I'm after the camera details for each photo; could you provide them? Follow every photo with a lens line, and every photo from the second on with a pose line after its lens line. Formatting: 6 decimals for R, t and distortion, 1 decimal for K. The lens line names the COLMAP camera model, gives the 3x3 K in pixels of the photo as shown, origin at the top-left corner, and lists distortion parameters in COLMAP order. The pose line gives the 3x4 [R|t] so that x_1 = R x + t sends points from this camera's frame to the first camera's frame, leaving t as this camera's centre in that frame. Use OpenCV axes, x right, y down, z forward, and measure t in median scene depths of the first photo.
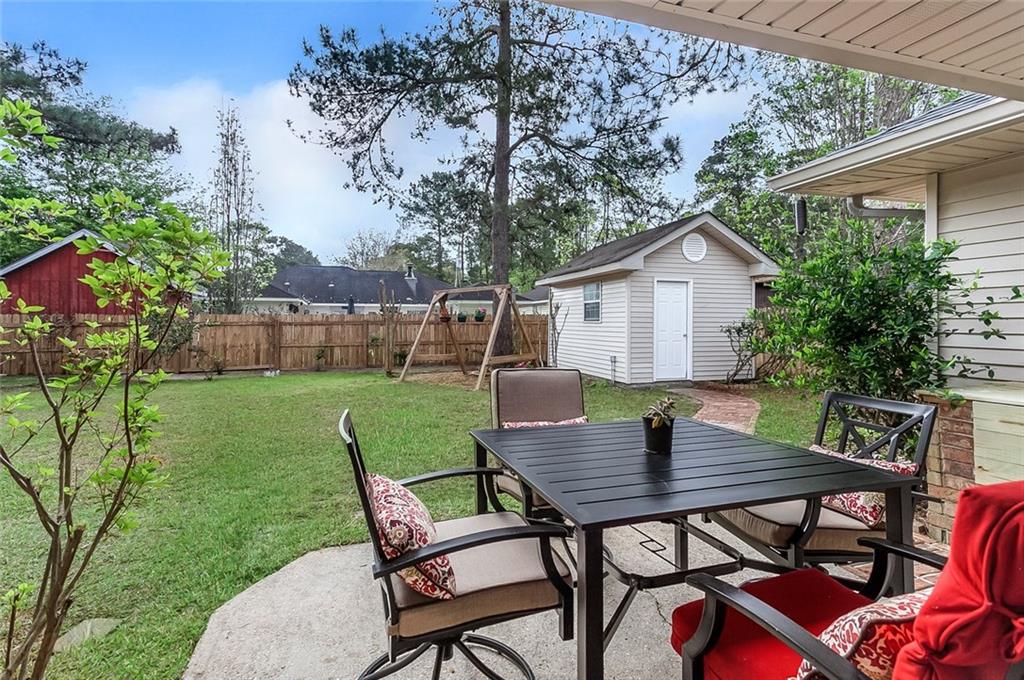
lens RADIAL K [[506.0, 0, 511.8], [0, 506.0, 313.9], [0, 0, 1]] dist [0.001400, 0.000334]
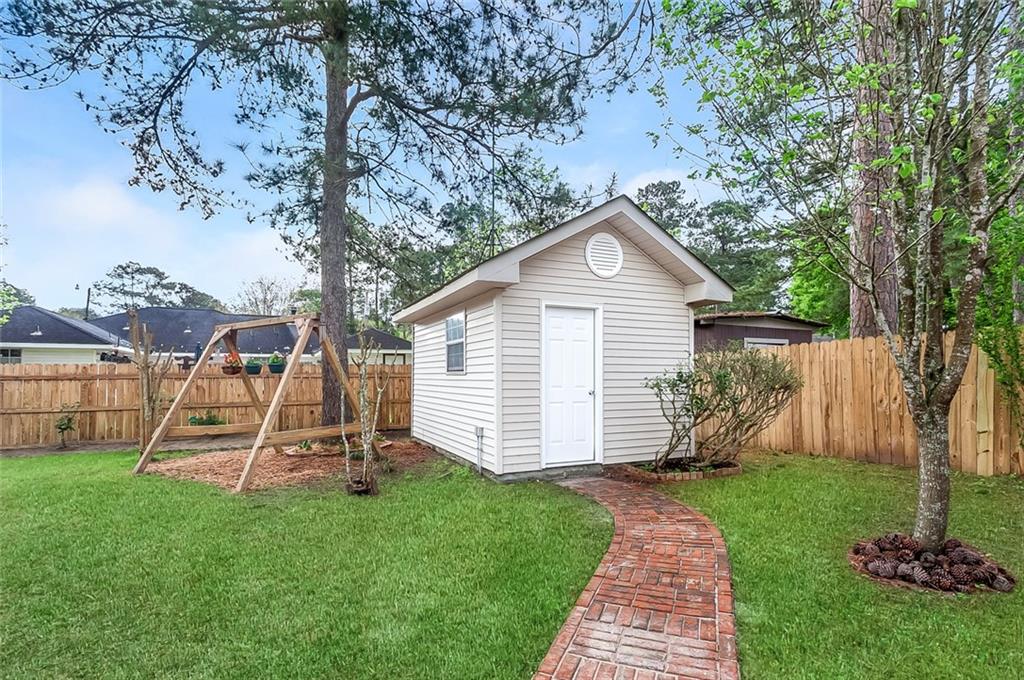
lens RADIAL K [[487.4, 0, 506.5], [0, 487.4, 358.6], [0, 0, 1]] dist [-0.000026, -0.000143]
pose [[0.993714, -0.000611, 0.111951, 0.162709], [0.002765, 0.999814, -0.019088, 0.010448], [-0.111918, 0.019278, 0.993530, 0.389837]]
